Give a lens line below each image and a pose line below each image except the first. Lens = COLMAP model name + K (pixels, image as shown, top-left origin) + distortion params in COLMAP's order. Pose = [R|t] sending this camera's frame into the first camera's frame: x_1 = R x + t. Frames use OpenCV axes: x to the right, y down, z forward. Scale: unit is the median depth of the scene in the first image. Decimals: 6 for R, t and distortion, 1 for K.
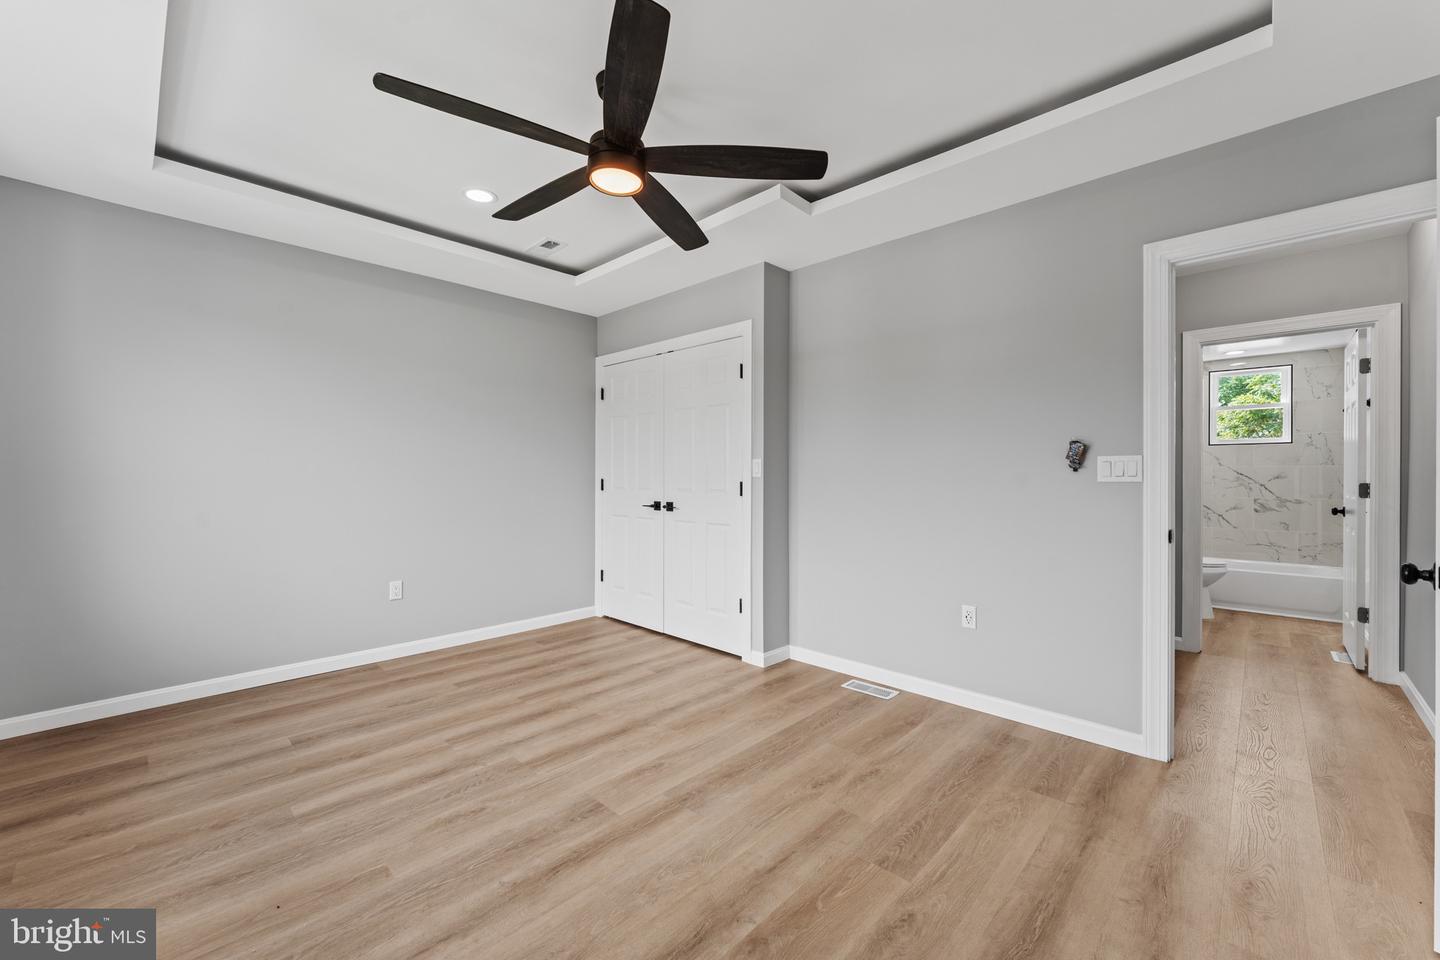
lens RADIAL K [[573.4, 0, 724.2], [0, 573.4, 479.4], [0, 0, 1]] dist [0.000656, -0.000257]
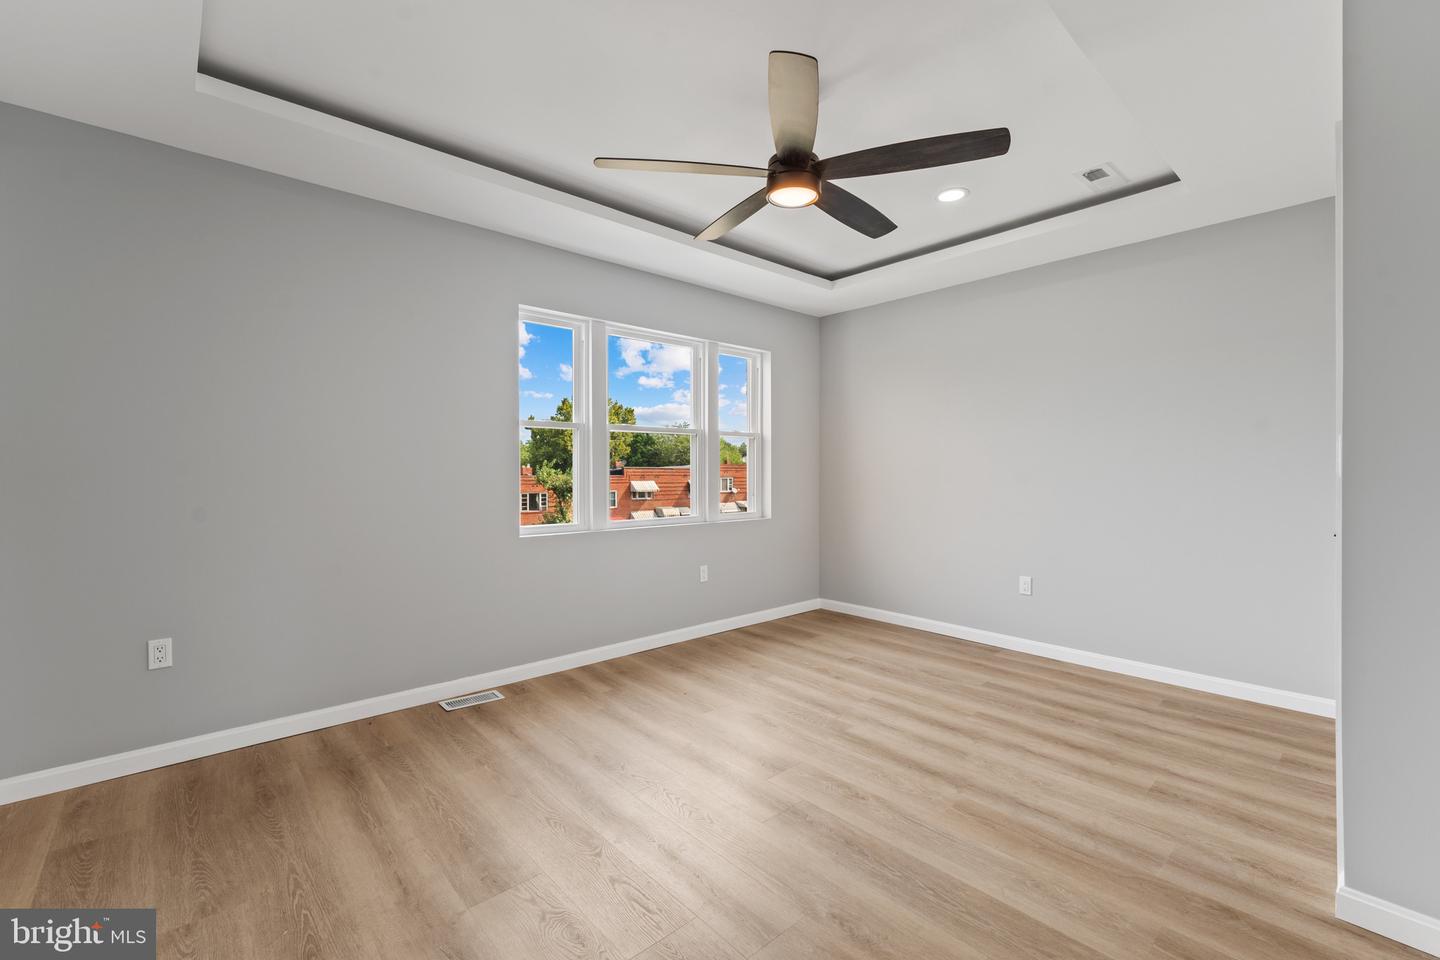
lens RADIAL K [[610.9, 0, 721.8], [0, 610.9, 487.0], [0, 0, 1]] dist [0.000358, -0.000015]
pose [[-0.077205, 0.023946, -0.996728, 0.653525], [-0.011953, 0.999617, 0.024942, 0.000045], [0.996944, 0.013839, -0.076890, 0.671878]]
